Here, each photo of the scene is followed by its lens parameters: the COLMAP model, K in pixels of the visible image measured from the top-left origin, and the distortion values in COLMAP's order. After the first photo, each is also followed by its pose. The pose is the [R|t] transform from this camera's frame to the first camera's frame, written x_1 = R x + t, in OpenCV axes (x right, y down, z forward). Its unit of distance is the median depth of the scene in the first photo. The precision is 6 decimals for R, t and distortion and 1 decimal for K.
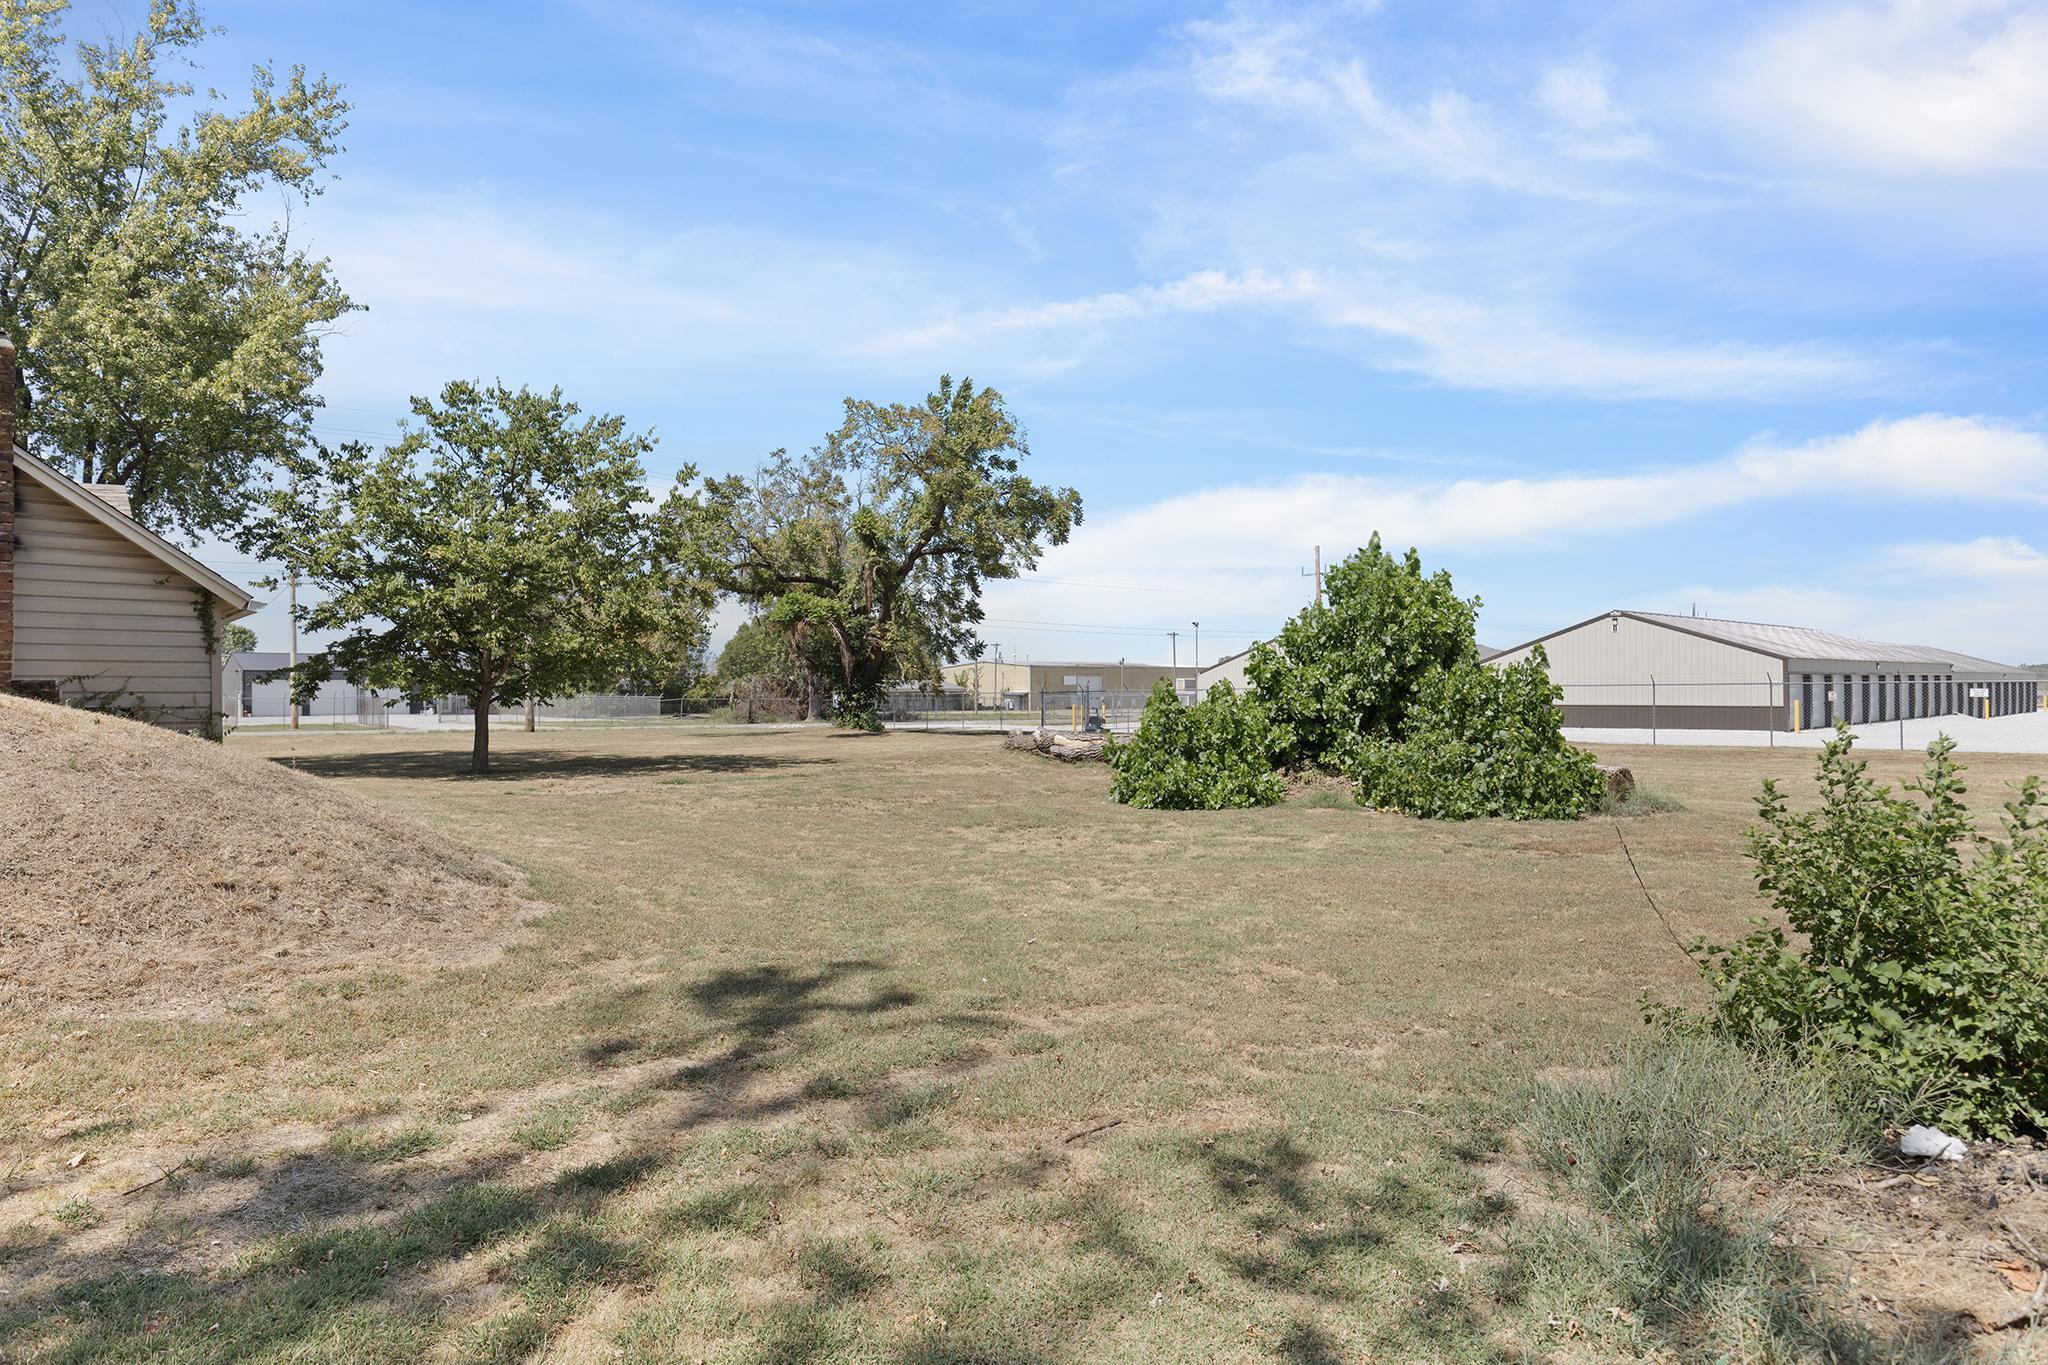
lens RADIAL K [[1251.2, 0, 1024.0], [0, 1251.2, 682.5], [0, 0, 1]] dist [0.000998, -0.001798]
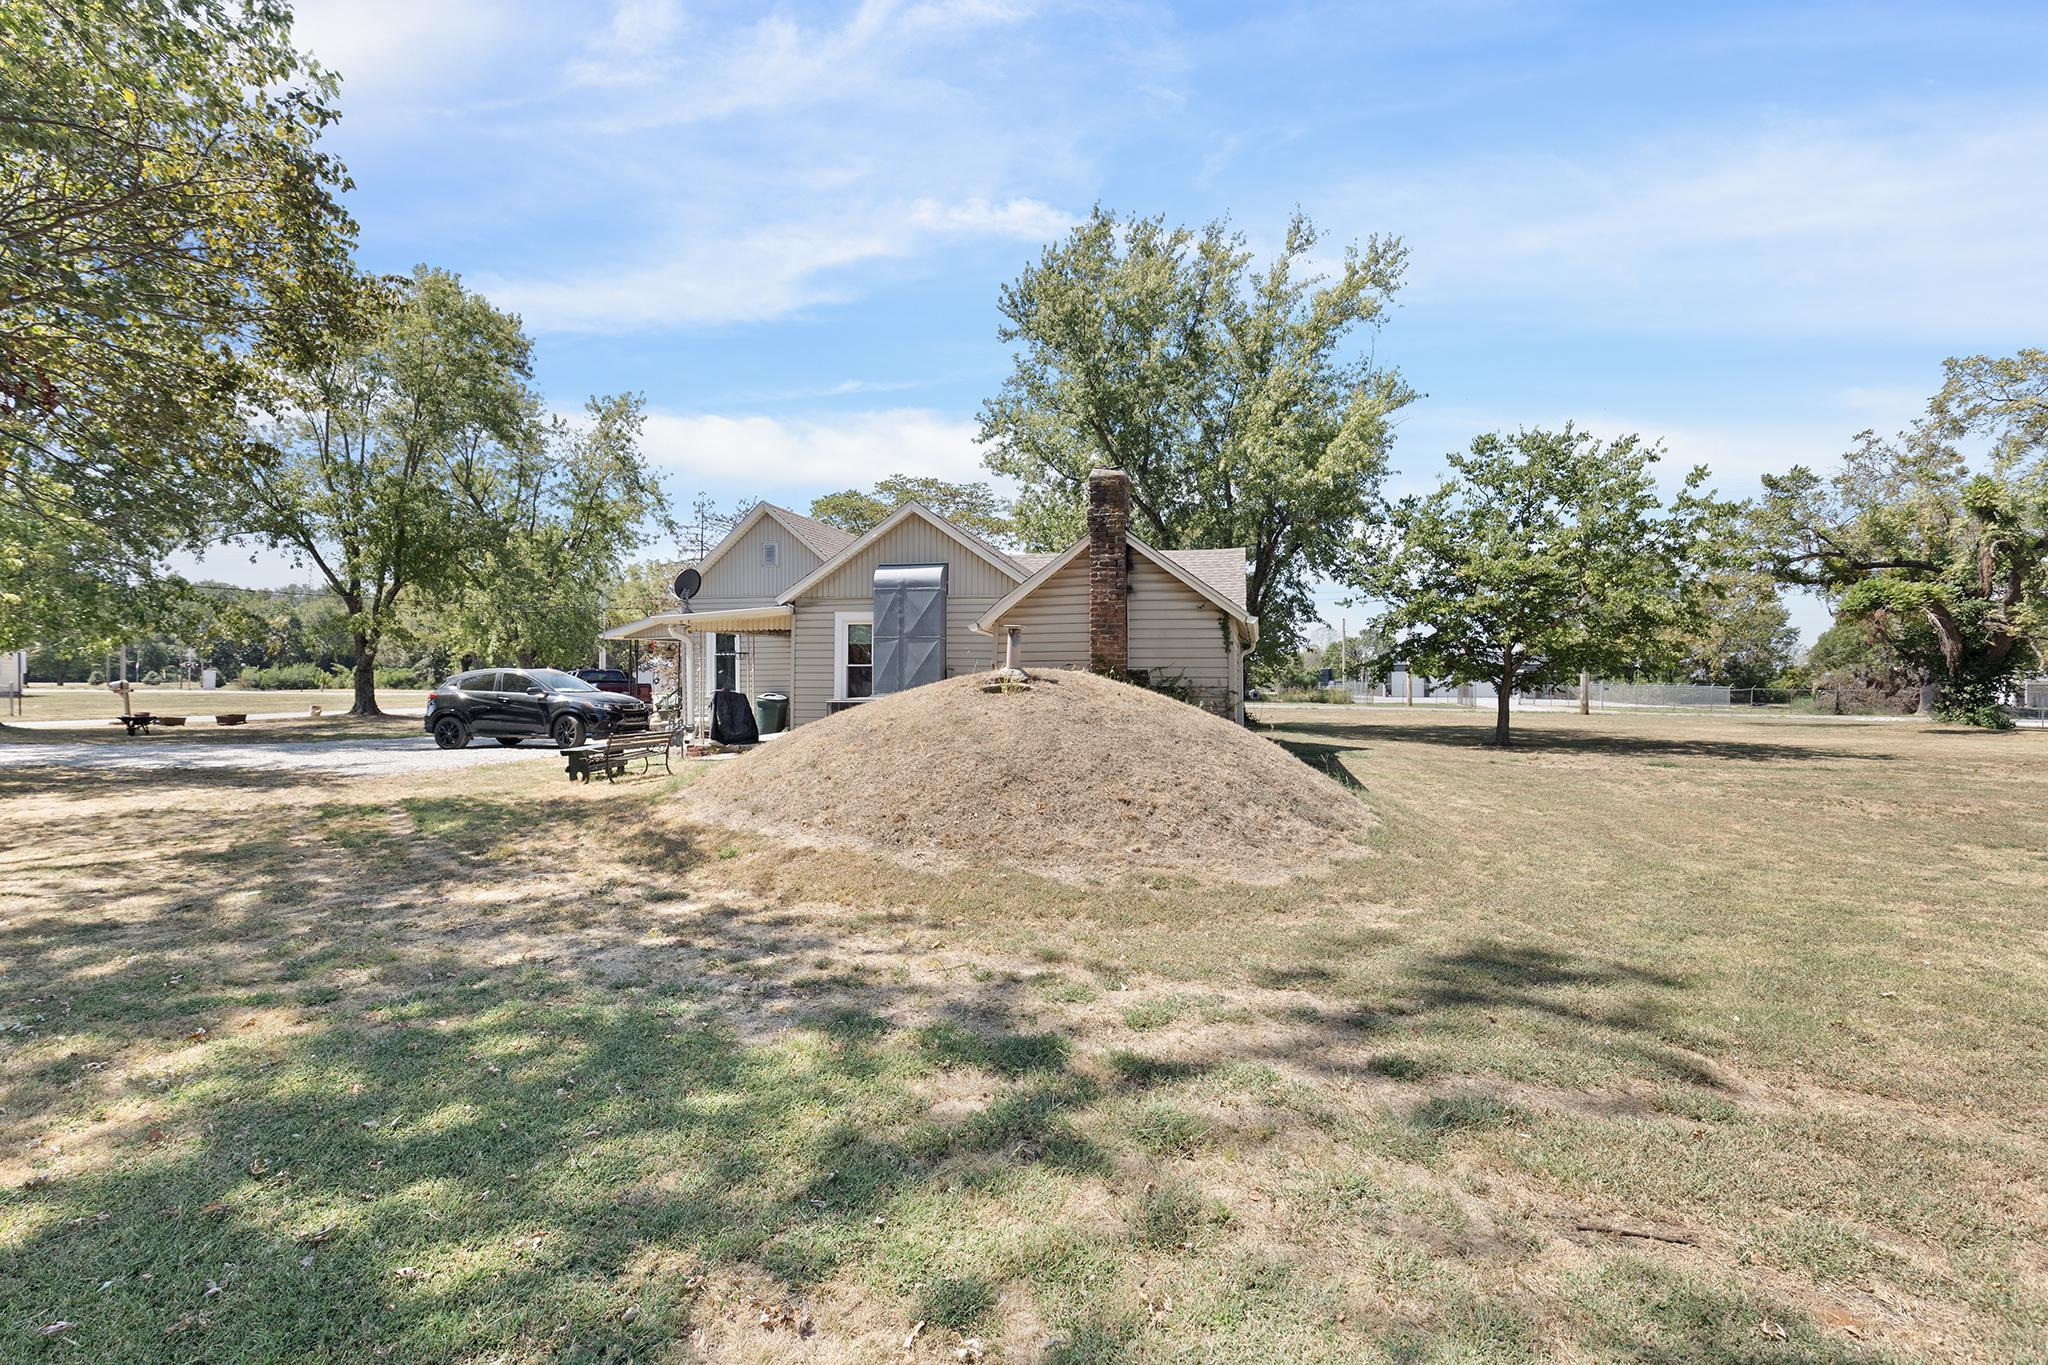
lens RADIAL K [[928.9, 0, 1024.0], [0, 928.9, 682.5], [0, 0, 1]] dist [0.000848, -0.000796]
pose [[0.537401, 0.008211, -0.843287, 0.091083], [-0.001346, 0.999960, 0.008879, 0.002291], [0.843326, -0.003637, 0.537390, 0.099602]]
